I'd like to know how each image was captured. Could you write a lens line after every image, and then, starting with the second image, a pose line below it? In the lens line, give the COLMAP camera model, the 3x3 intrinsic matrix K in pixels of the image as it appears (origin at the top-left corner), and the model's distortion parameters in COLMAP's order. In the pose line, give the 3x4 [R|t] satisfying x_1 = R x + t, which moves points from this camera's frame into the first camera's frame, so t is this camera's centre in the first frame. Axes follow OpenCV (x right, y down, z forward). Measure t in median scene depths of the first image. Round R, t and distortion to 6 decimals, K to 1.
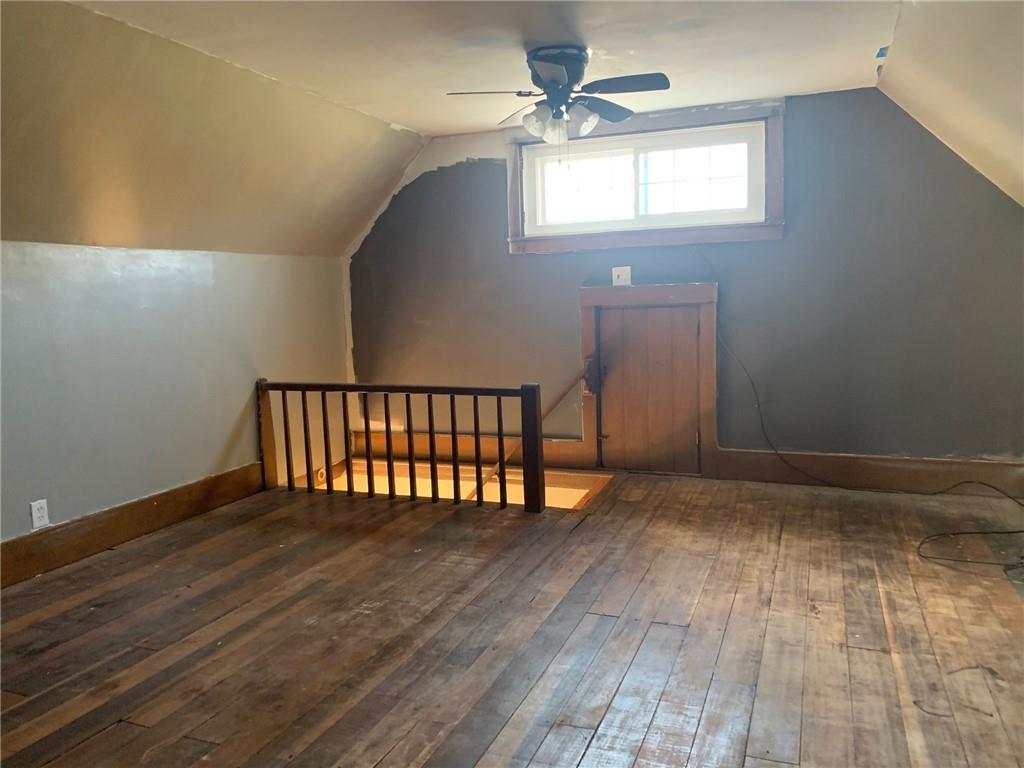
lens RADIAL K [[778.5, 0, 507.9], [0, 778.5, 384.8], [0, 0, 1]] dist [0.057041, -0.022595]
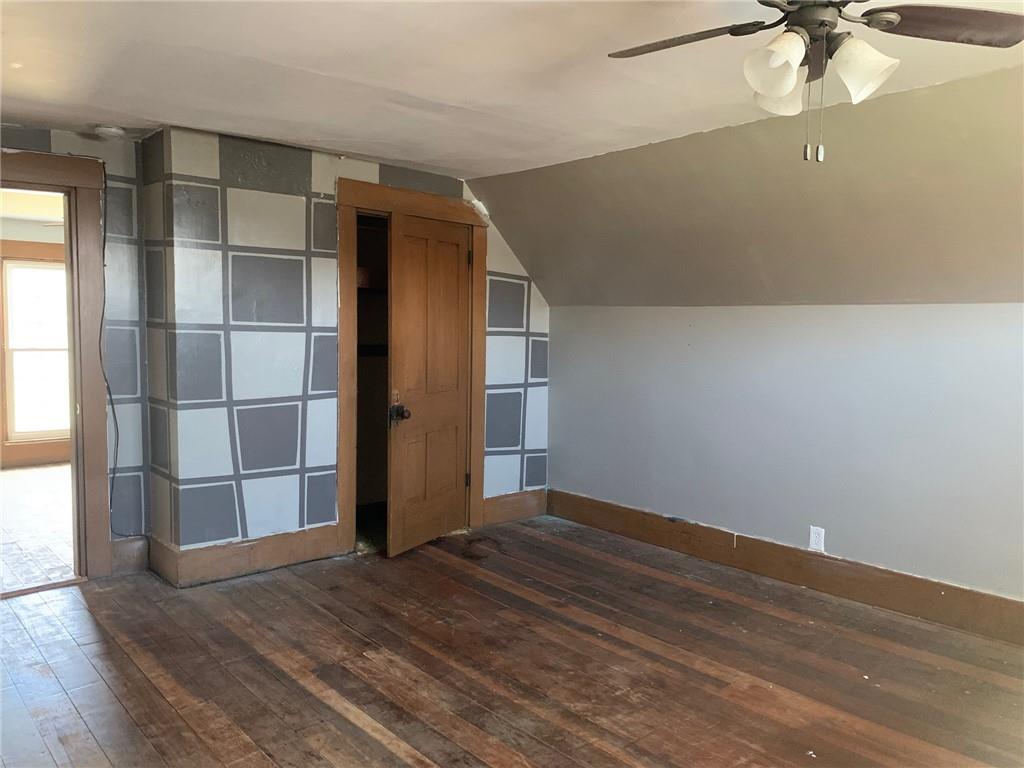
lens RADIAL K [[778.5, 0, 507.6], [0, 778.5, 384.0], [0, 0, 1]] dist [0.057041, -0.022595]
pose [[-0.447258, 0.100973, -0.888687, 0.775527], [-0.090457, 0.983406, 0.157260, -0.252787], [0.889819, 0.150723, -0.430703, 1.334805]]
